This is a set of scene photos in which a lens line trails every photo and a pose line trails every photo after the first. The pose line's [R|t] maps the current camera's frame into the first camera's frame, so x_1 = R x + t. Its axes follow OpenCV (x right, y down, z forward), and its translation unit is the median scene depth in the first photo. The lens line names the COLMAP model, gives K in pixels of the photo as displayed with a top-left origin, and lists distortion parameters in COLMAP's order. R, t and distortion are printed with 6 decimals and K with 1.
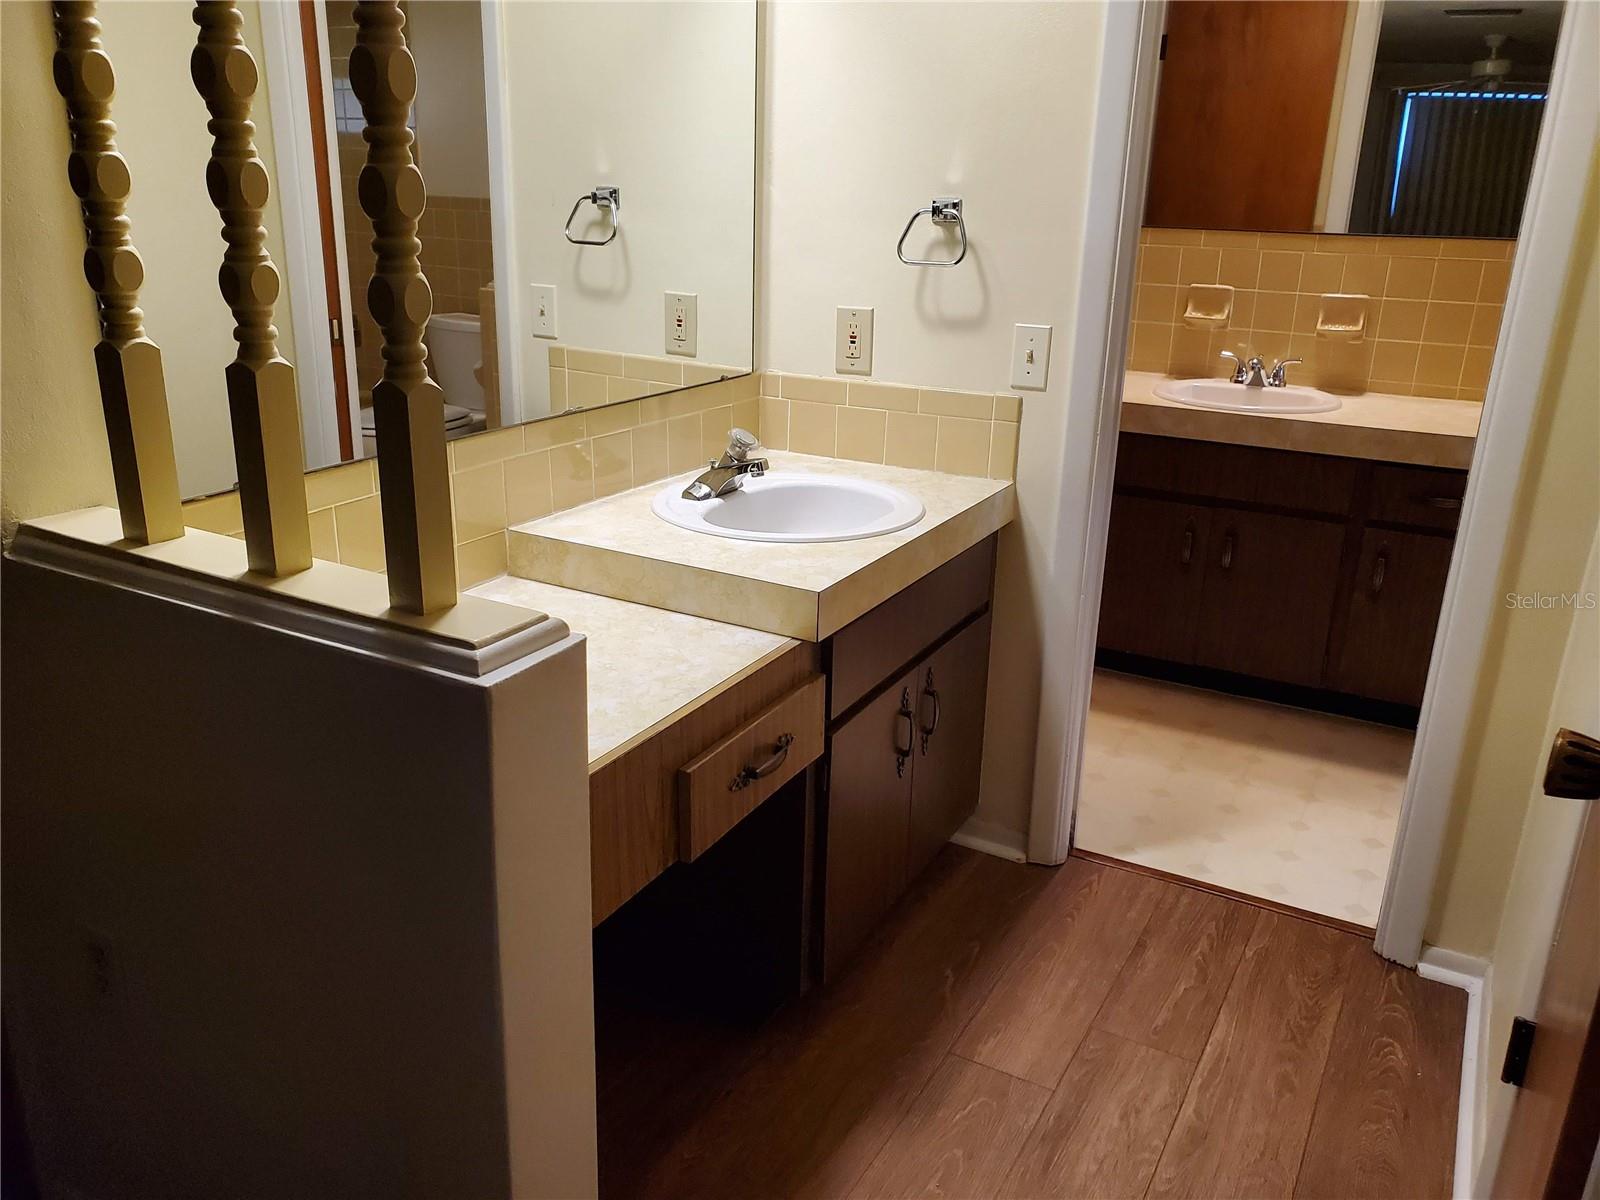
lens RADIAL K [[1246.7, 0, 800.0], [0, 1246.7, 600.0], [0, 0, 1]] dist [0.083244, -0.009362]
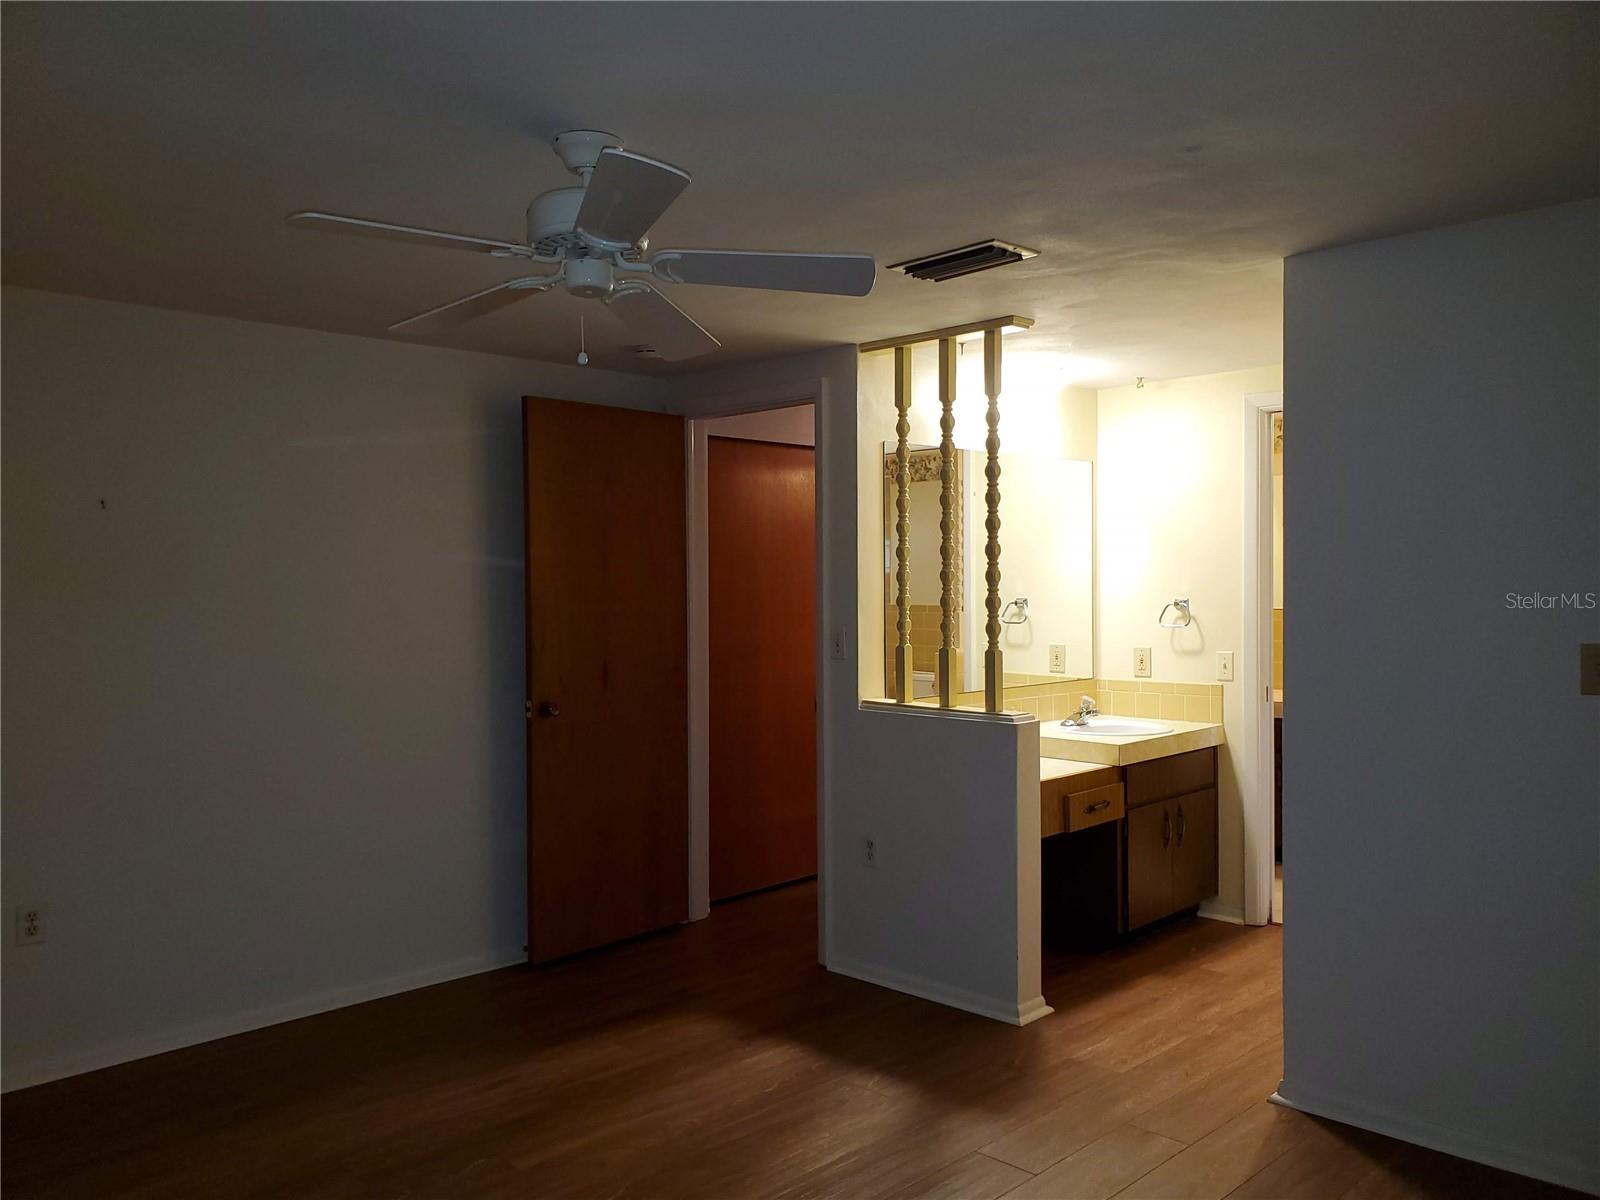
lens RADIAL K [[1246.7, 0, 800.0], [0, 1246.7, 600.0], [0, 0, 1]] dist [0.083244, -0.009362]
pose [[0.963260, -0.022316, -0.267643, 0.060181], [-0.062695, 0.950325, -0.304880, 0.408341], [0.261151, 0.310458, 0.914011, -1.222594]]
